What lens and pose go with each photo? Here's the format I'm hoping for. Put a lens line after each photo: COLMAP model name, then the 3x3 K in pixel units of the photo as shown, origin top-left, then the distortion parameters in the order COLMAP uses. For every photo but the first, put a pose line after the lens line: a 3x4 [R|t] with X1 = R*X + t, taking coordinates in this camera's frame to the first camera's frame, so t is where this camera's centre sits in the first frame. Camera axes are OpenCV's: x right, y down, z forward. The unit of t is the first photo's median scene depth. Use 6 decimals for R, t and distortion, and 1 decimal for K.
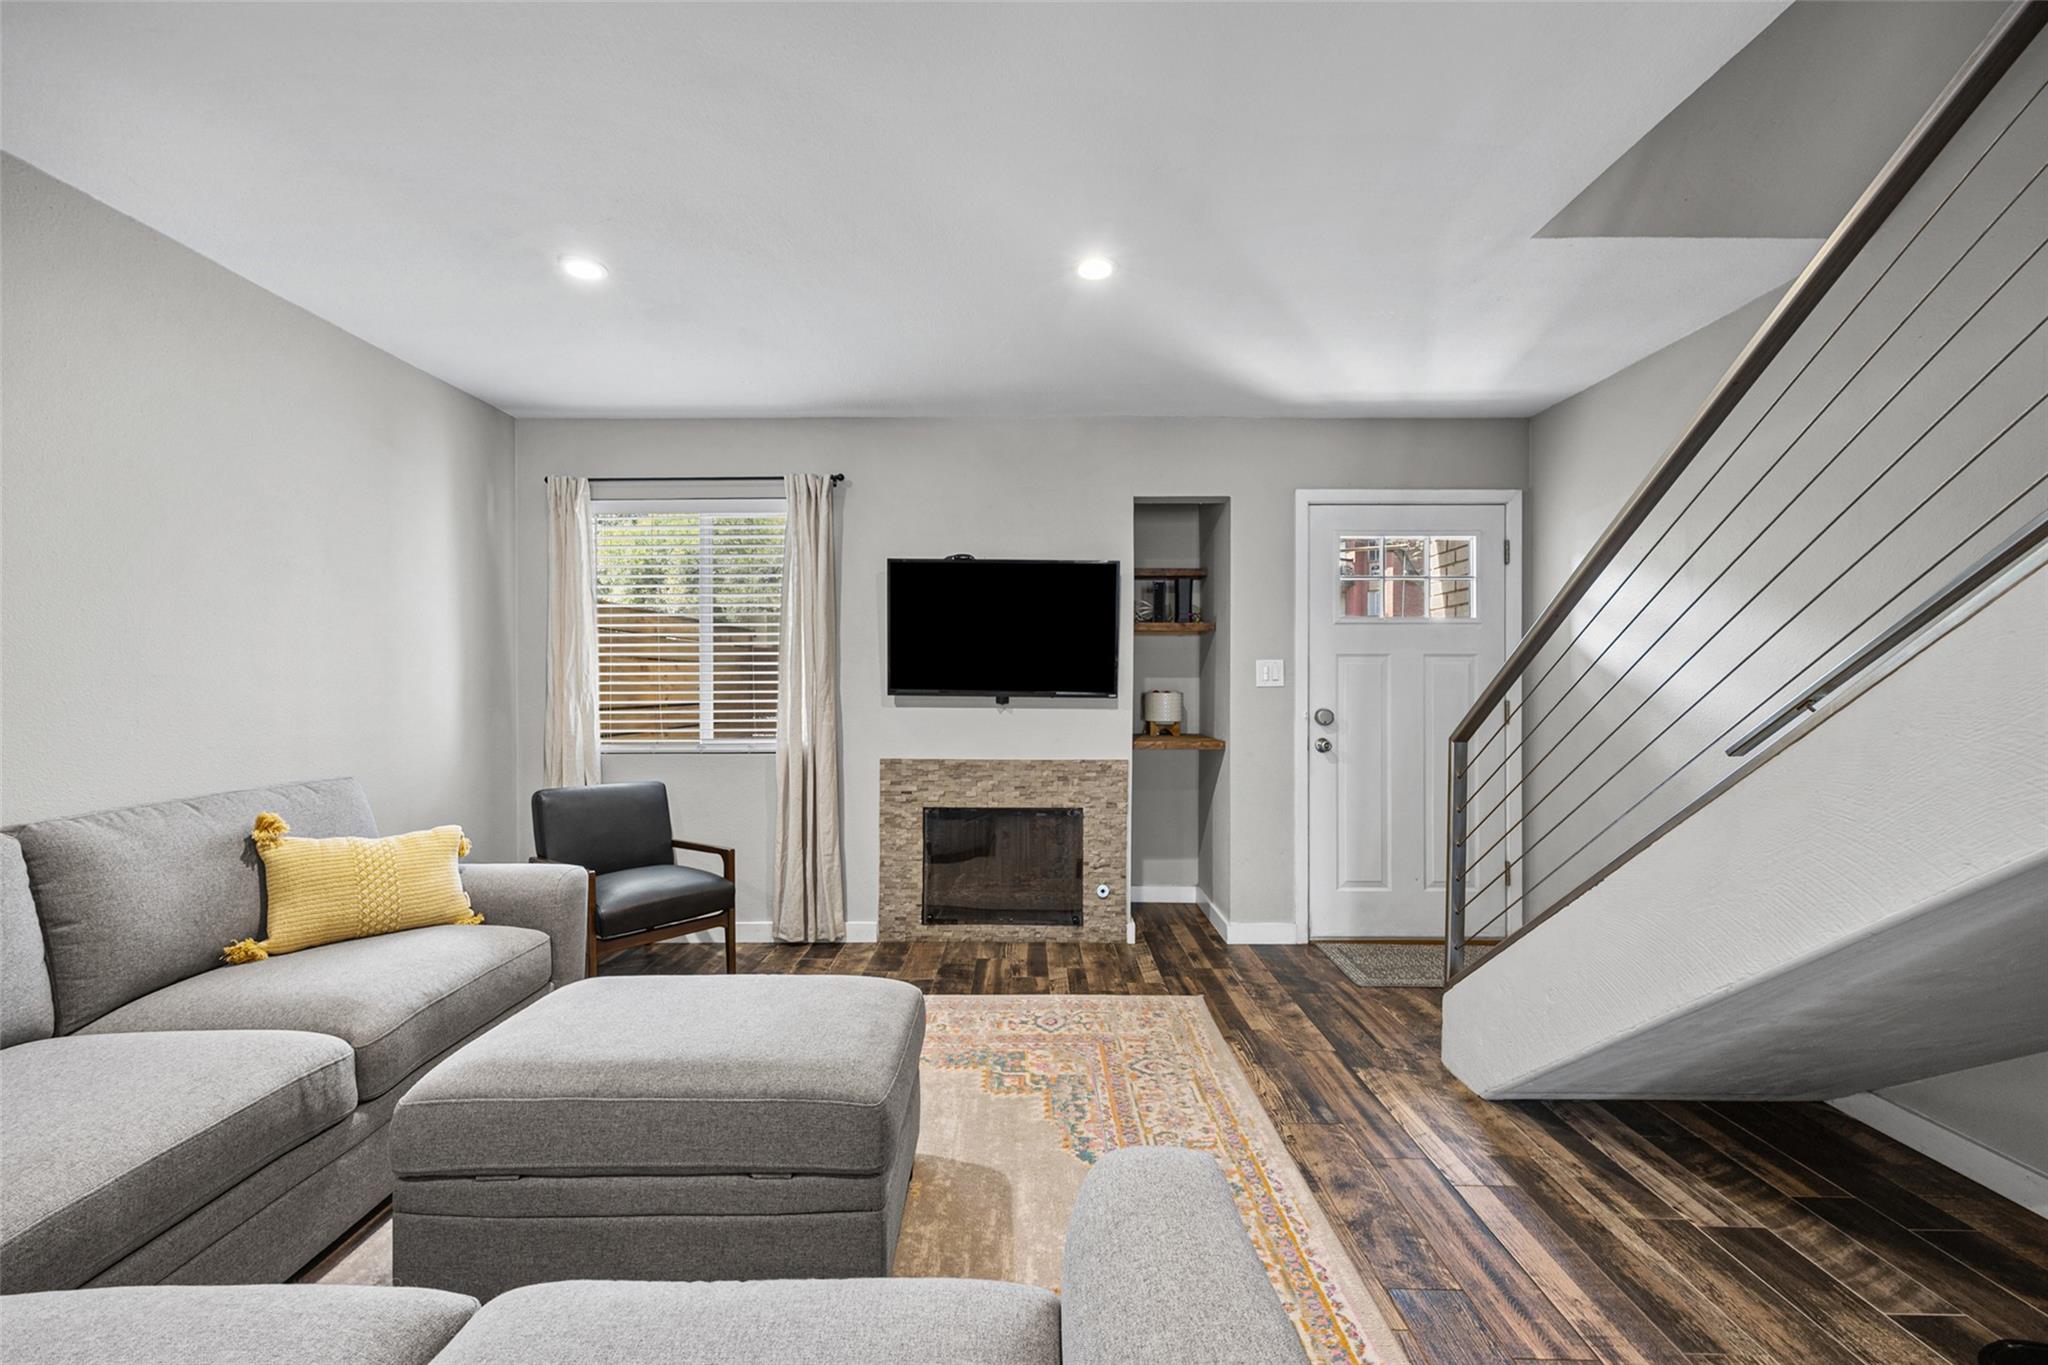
lens RADIAL K [[798.5, 0, 1024.7], [0, 798.5, 695.0], [0, 0, 1]] dist [-0.005974, 0.001022]
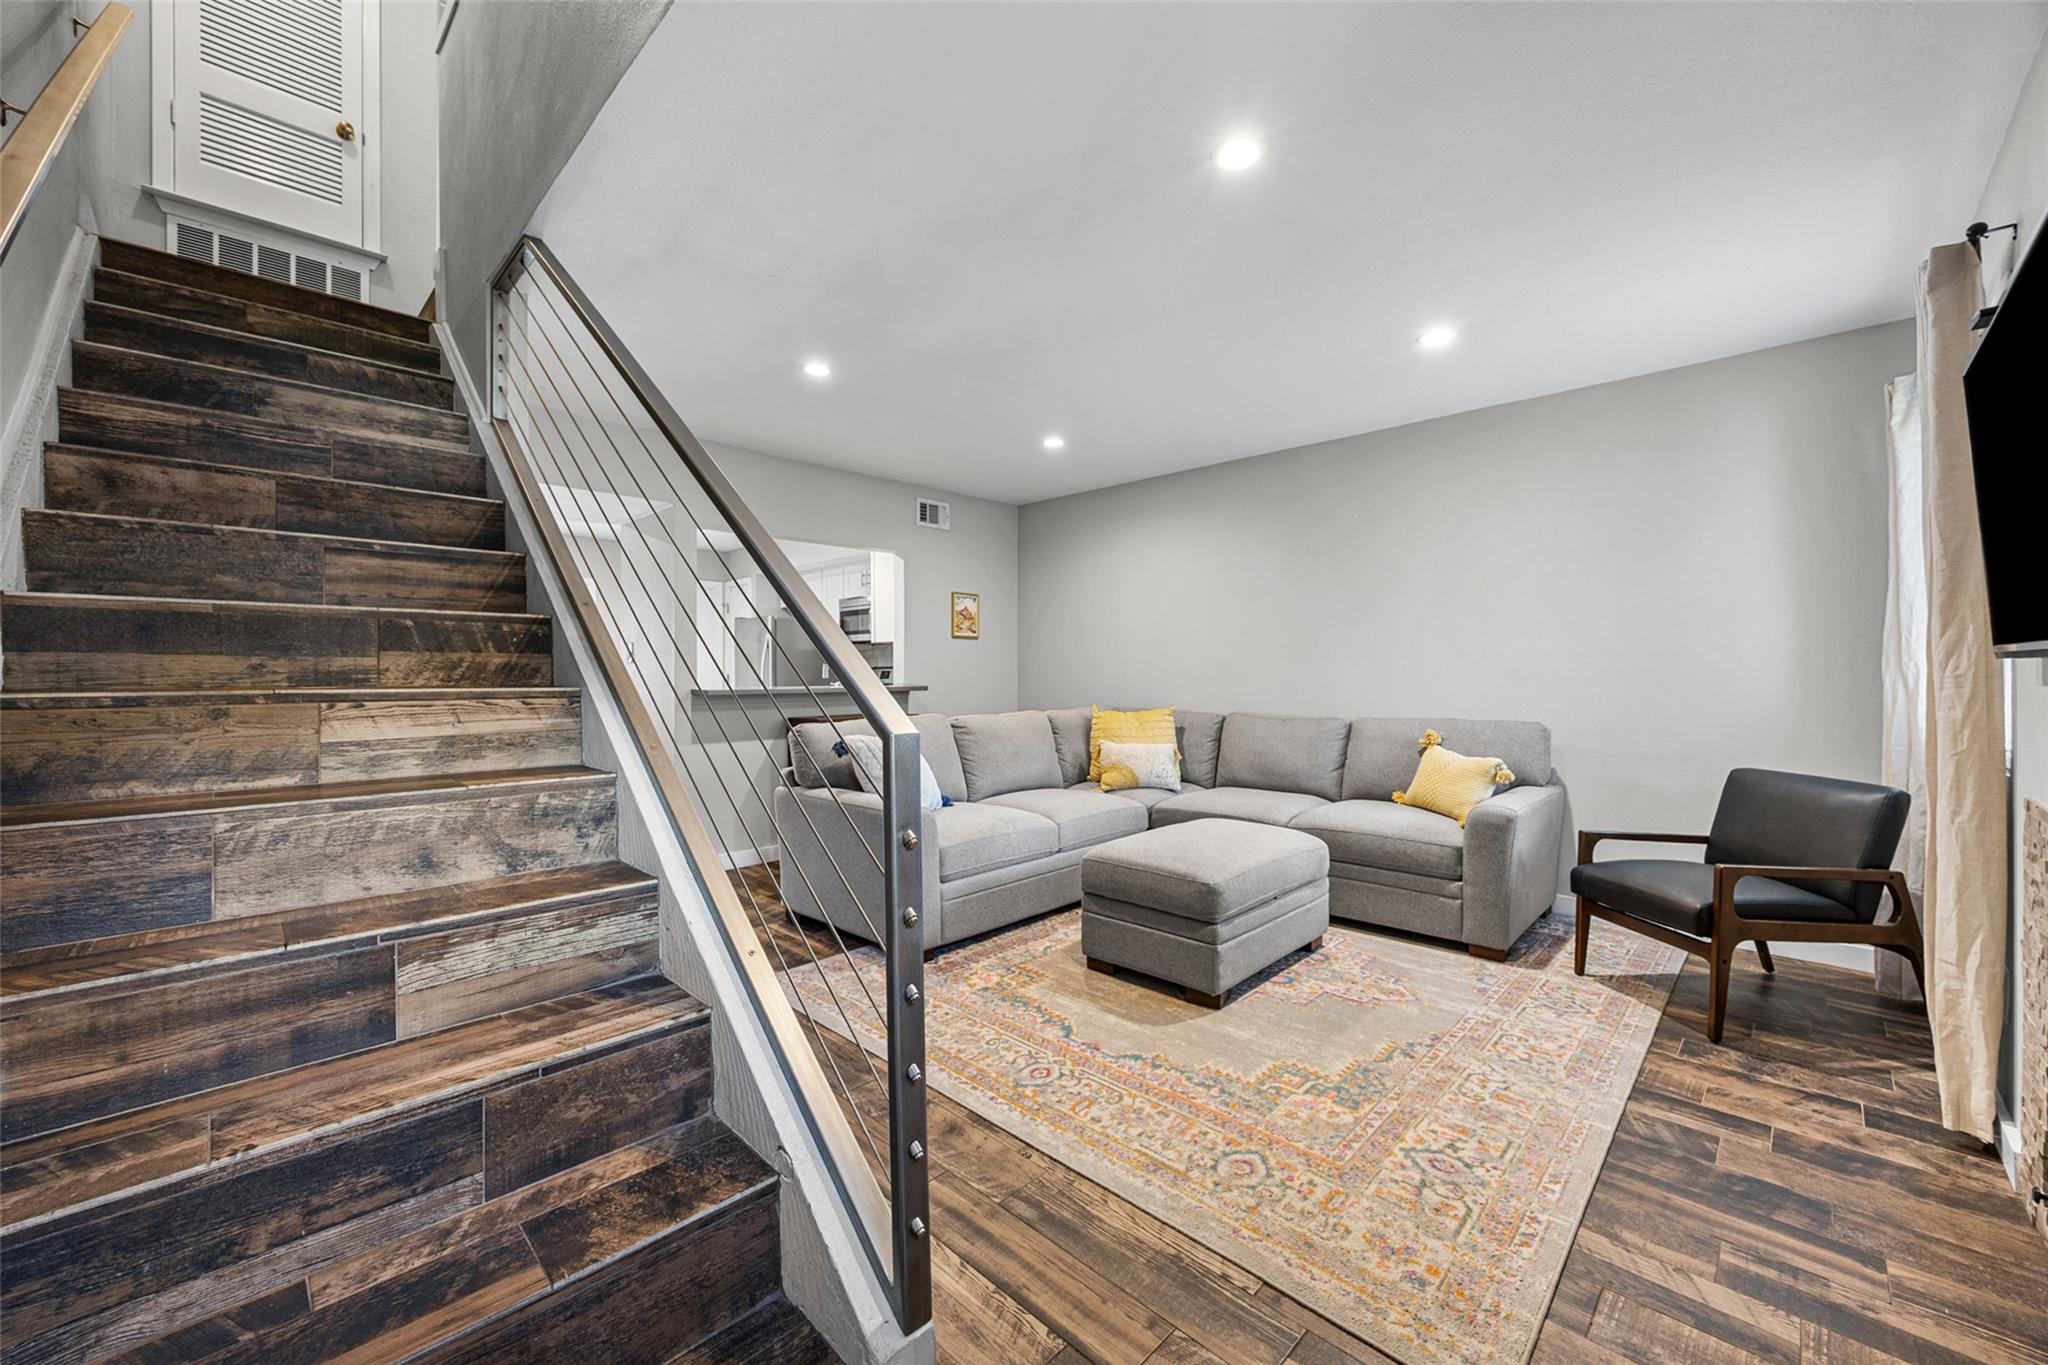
lens RADIAL K [[798.5, 0, 1023.0], [0, 798.5, 678.6], [0, 0, 1]] dist [-0.005974, 0.001022]
pose [[-0.700067, 0.002645, -0.714072, 0.624052], [-0.008349, 0.999894, 0.011889, 0.012483], [0.714028, 0.014285, -0.699971, 1.038064]]
